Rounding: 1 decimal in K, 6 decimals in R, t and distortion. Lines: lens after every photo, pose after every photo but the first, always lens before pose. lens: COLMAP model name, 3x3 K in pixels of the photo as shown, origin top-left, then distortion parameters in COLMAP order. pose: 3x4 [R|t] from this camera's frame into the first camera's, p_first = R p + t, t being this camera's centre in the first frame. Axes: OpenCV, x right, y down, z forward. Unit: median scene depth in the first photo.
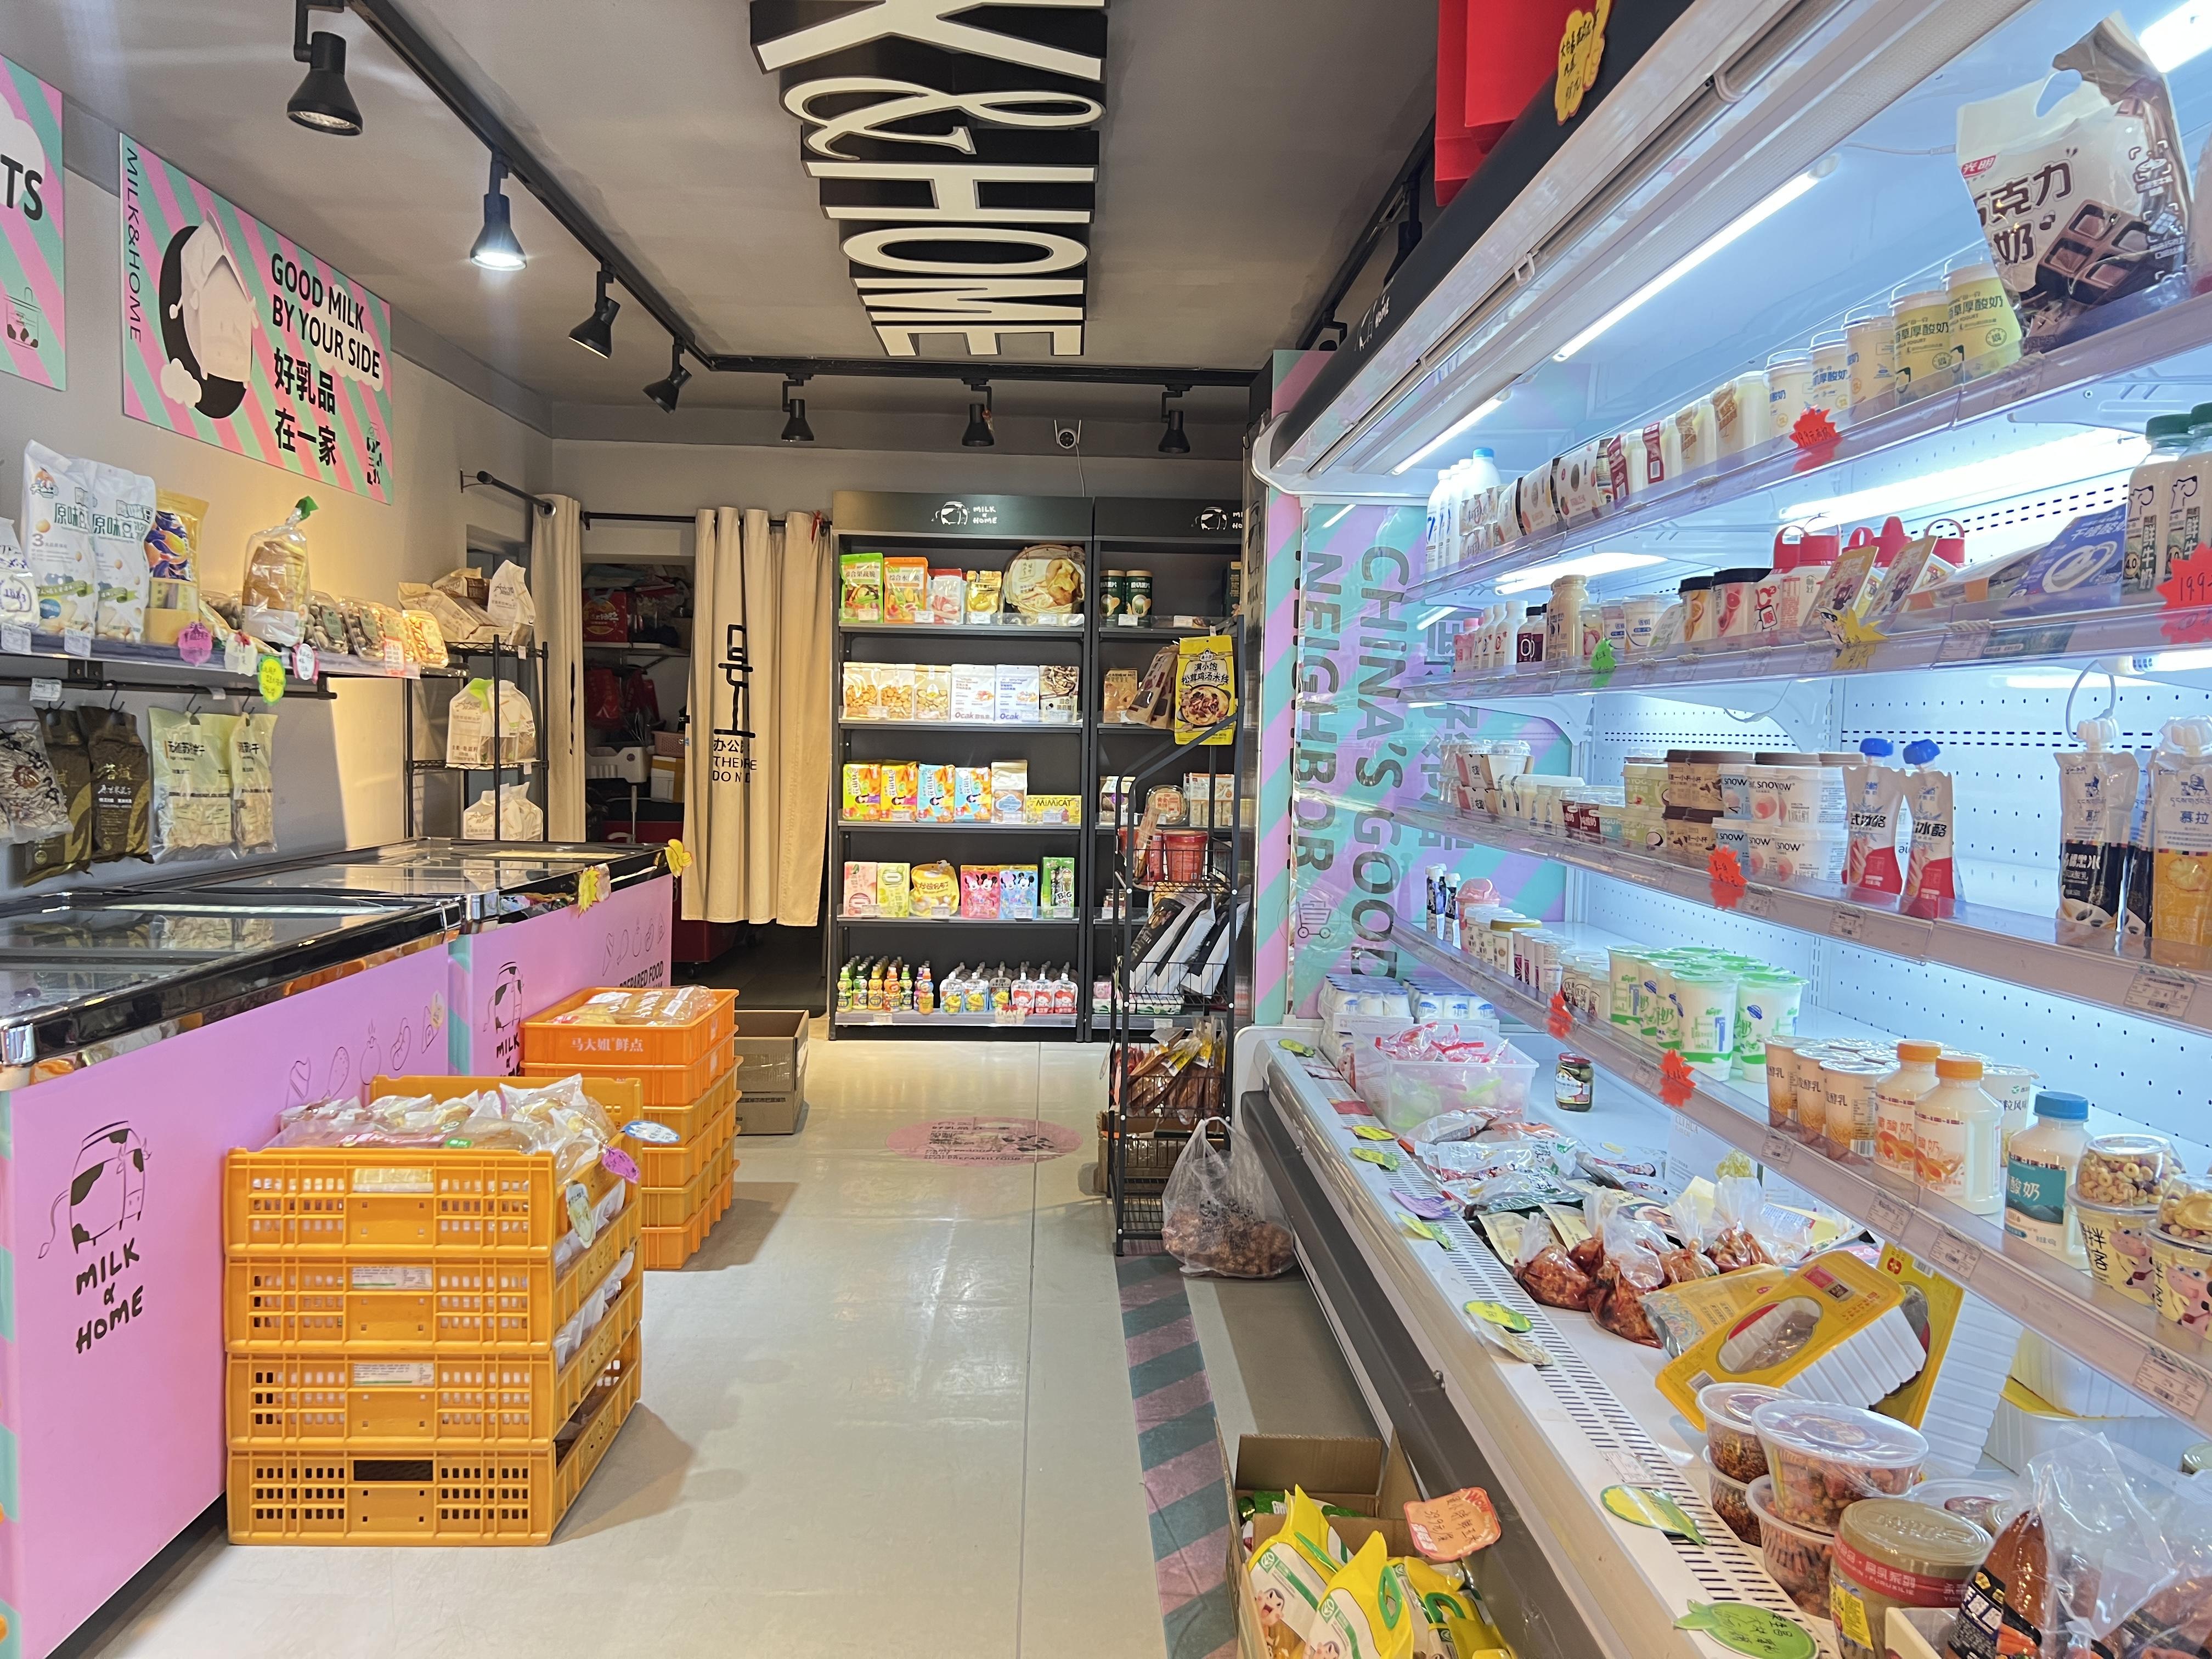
lens RADIAL K [[1691.1, 0, 1106.0], [0, 1691.1, 829.5], [0, 0, 1]] dist [0.158269, -0.186332]
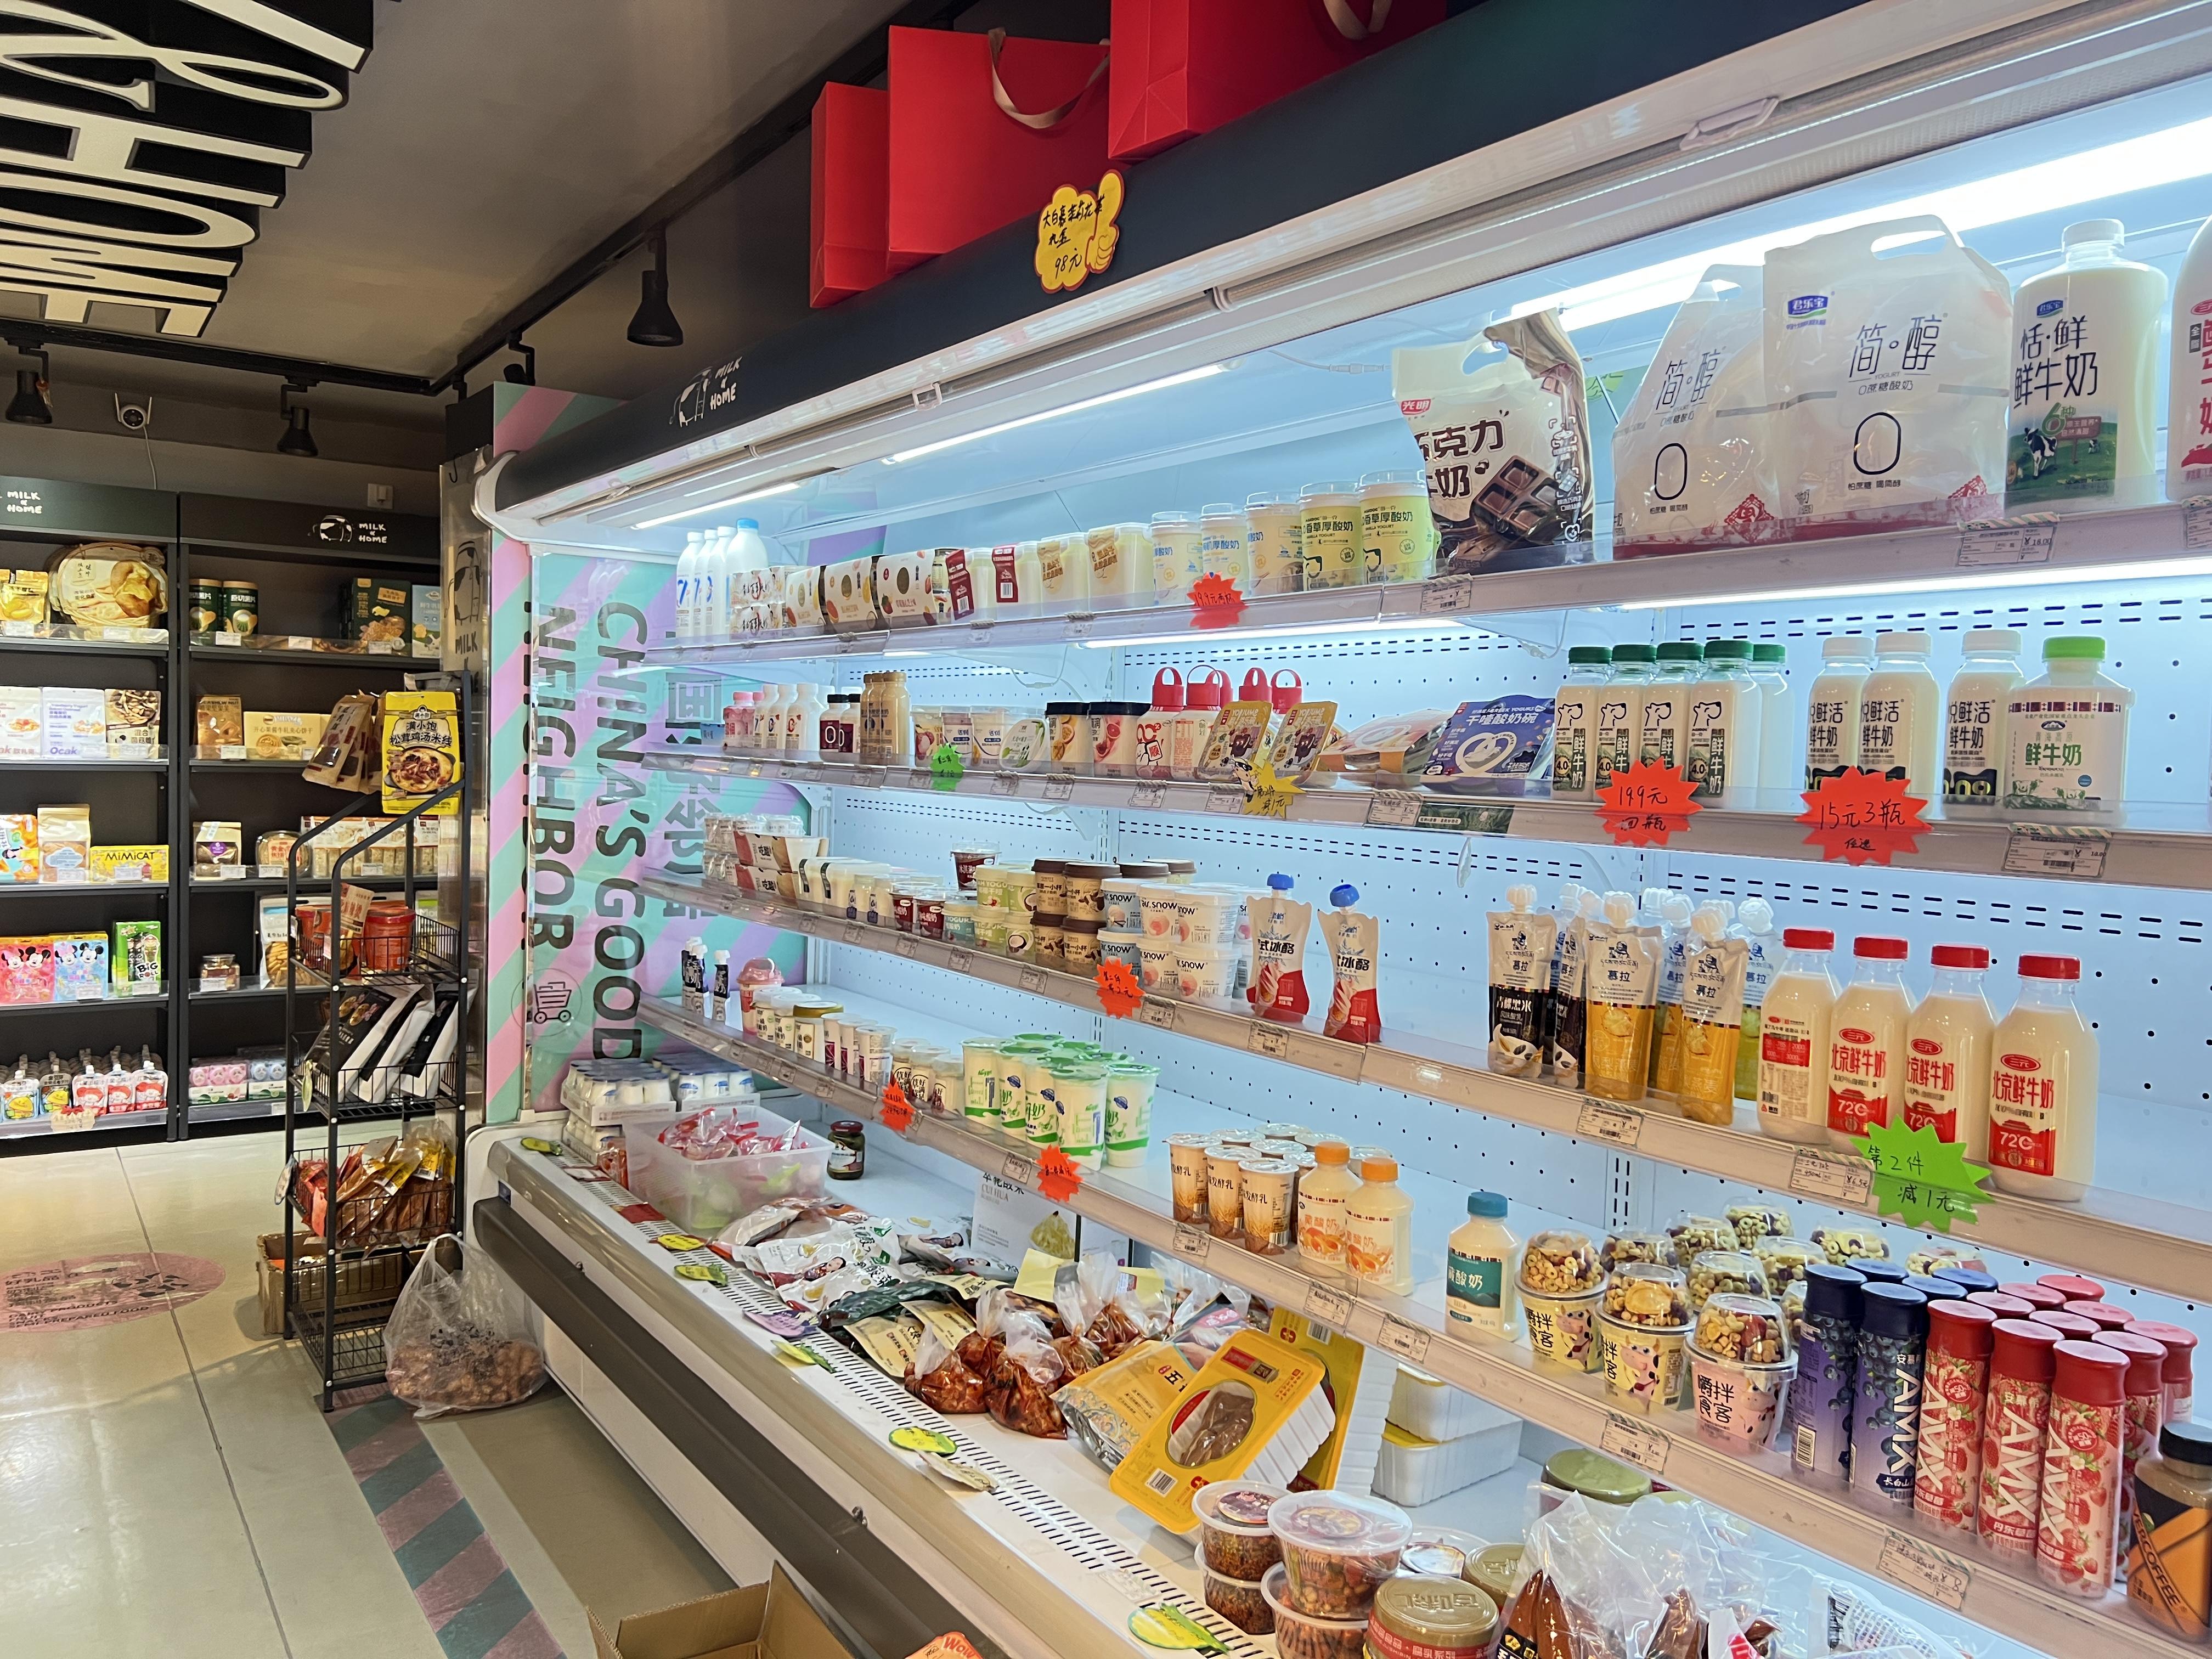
lens RADIAL K [[1674.5, 0, 1106.0], [0, 1674.5, 829.5], [0, 0, 1]] dist [0.056650, -0.051554]
pose [[0.840971, -0.021697, 0.540646, -0.126175], [0.017178, 0.999763, 0.013403, -0.051463], [-0.540808, -0.001984, 0.841144, 0.074858]]
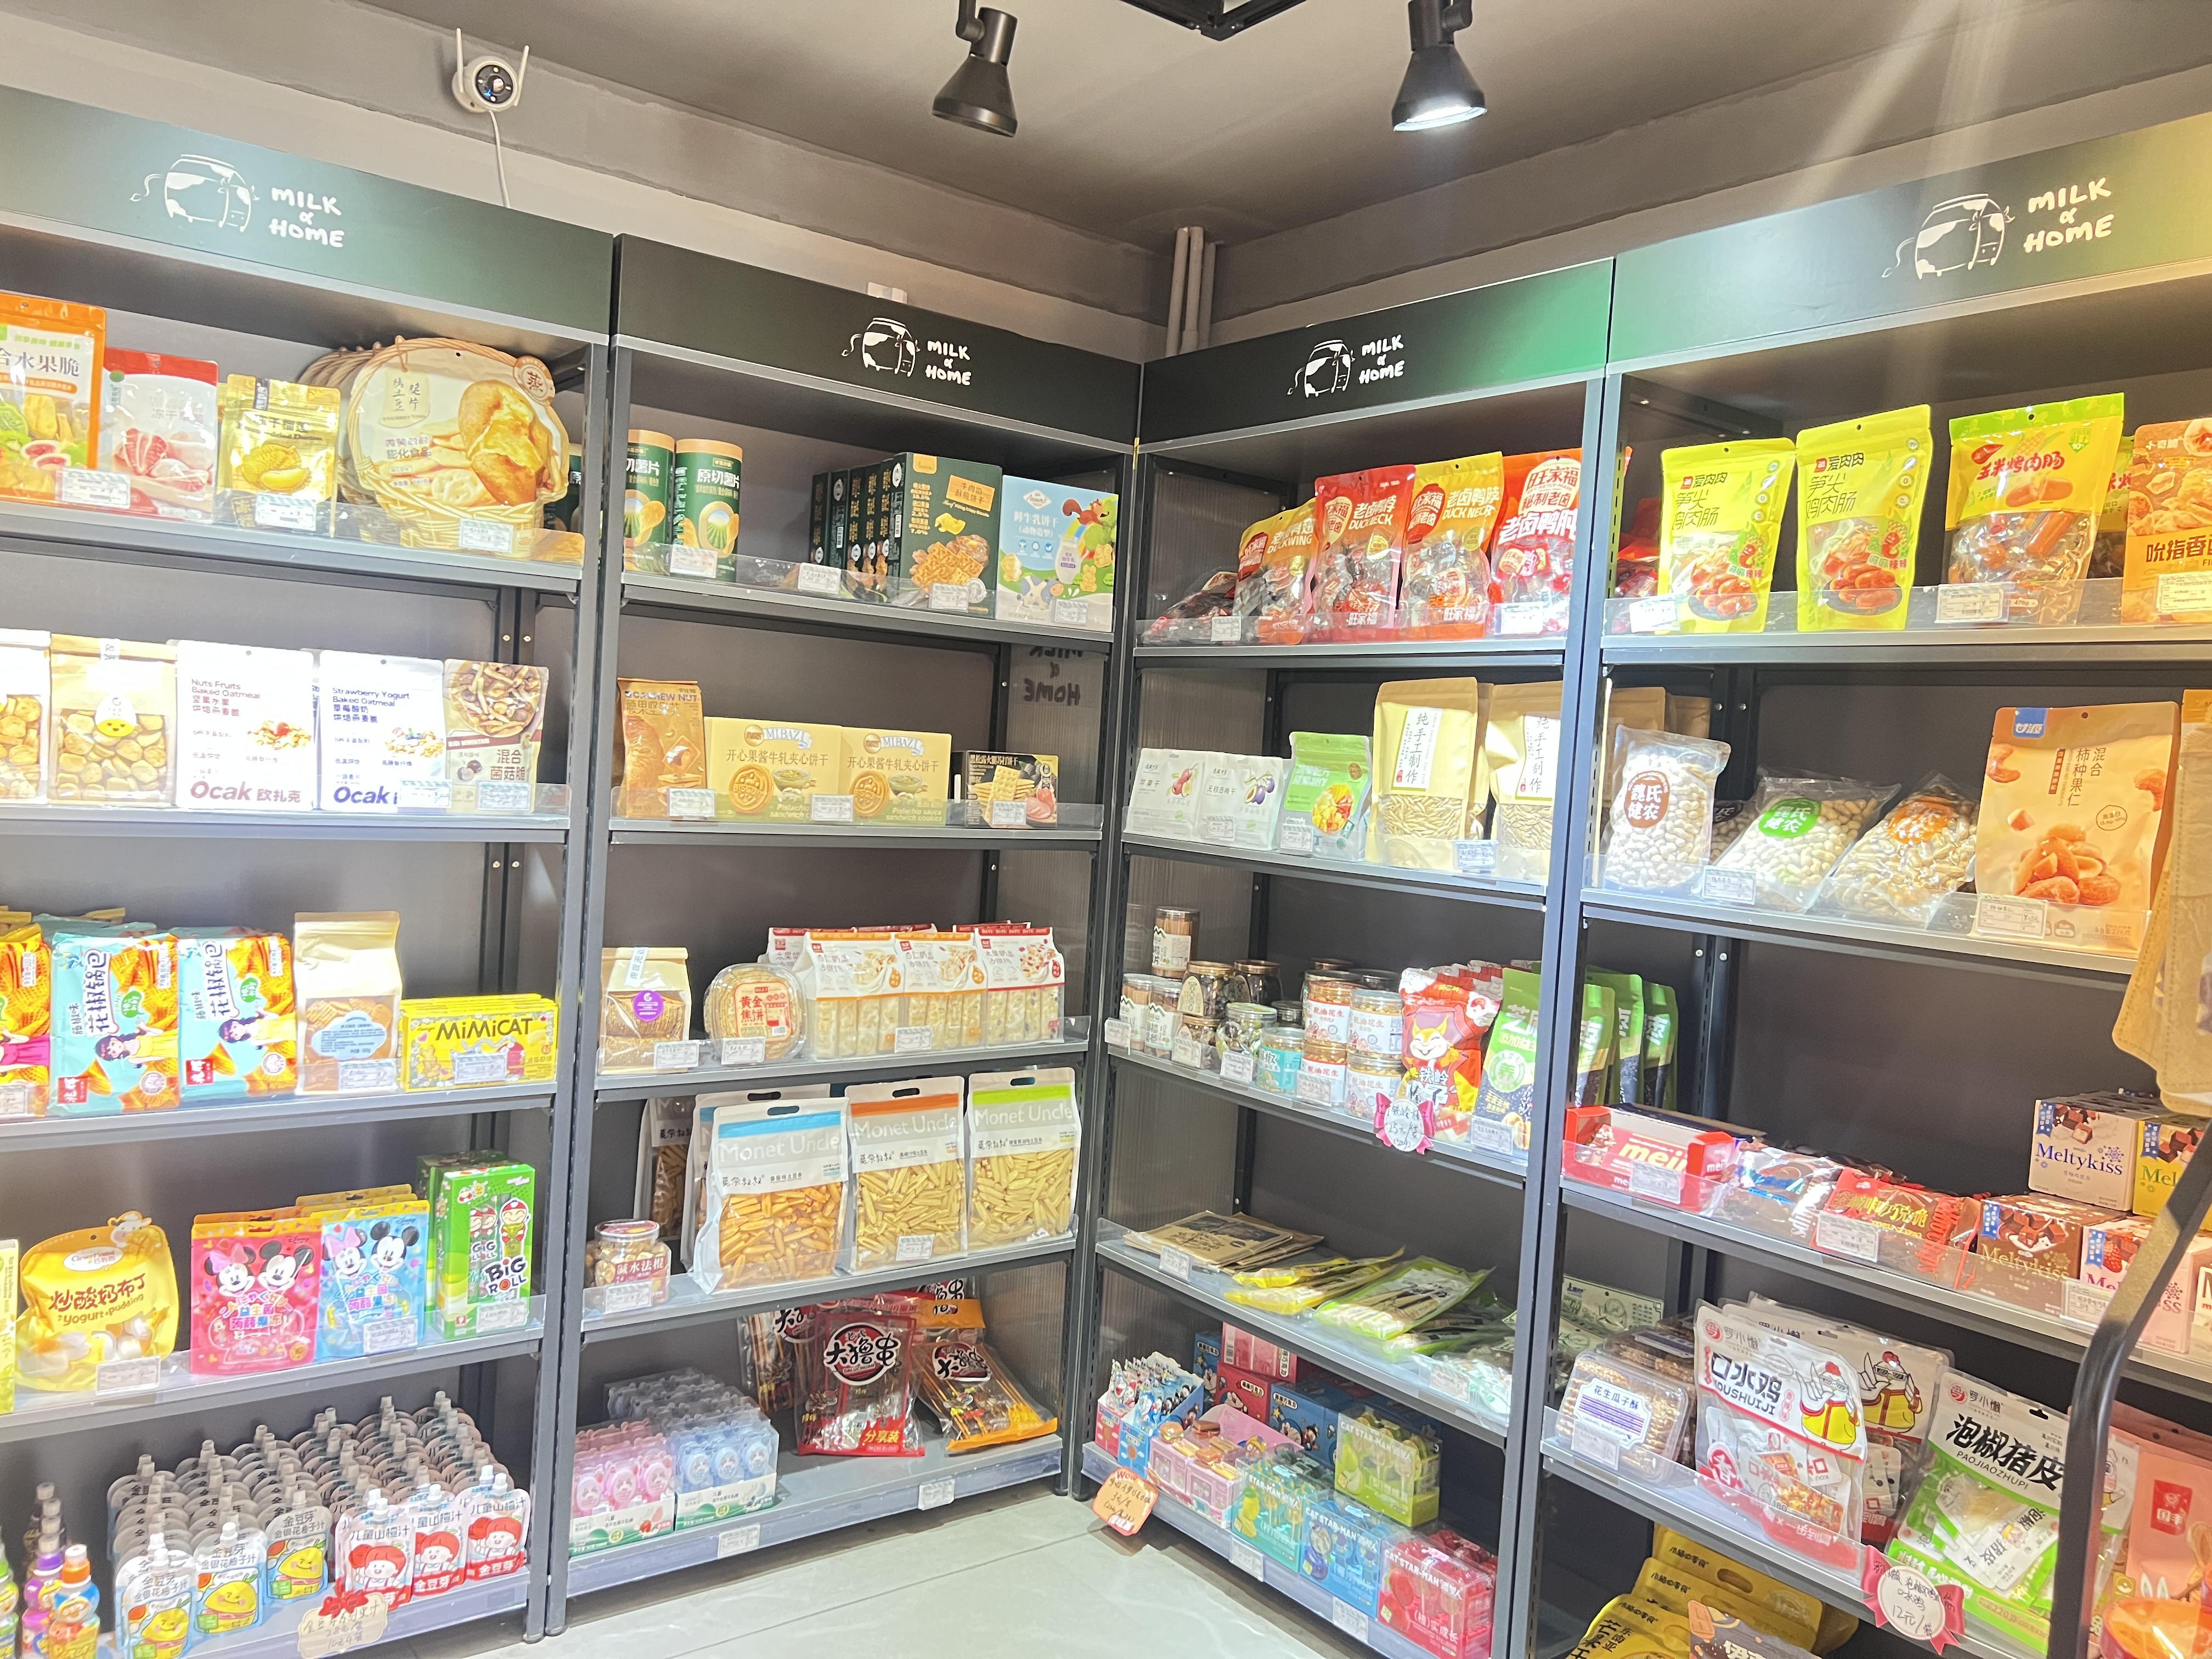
lens RADIAL K [[1674.5, 0, 1106.0], [0, 1674.5, 829.5], [0, 0, 1]] dist [0.056650, -0.051554]
pose [[0.807035, 0.007133, 0.590460, -0.228777], [-0.018026, 0.999759, 0.012560, -0.108827], [-0.590228, -0.020780, 0.806969, 1.001252]]
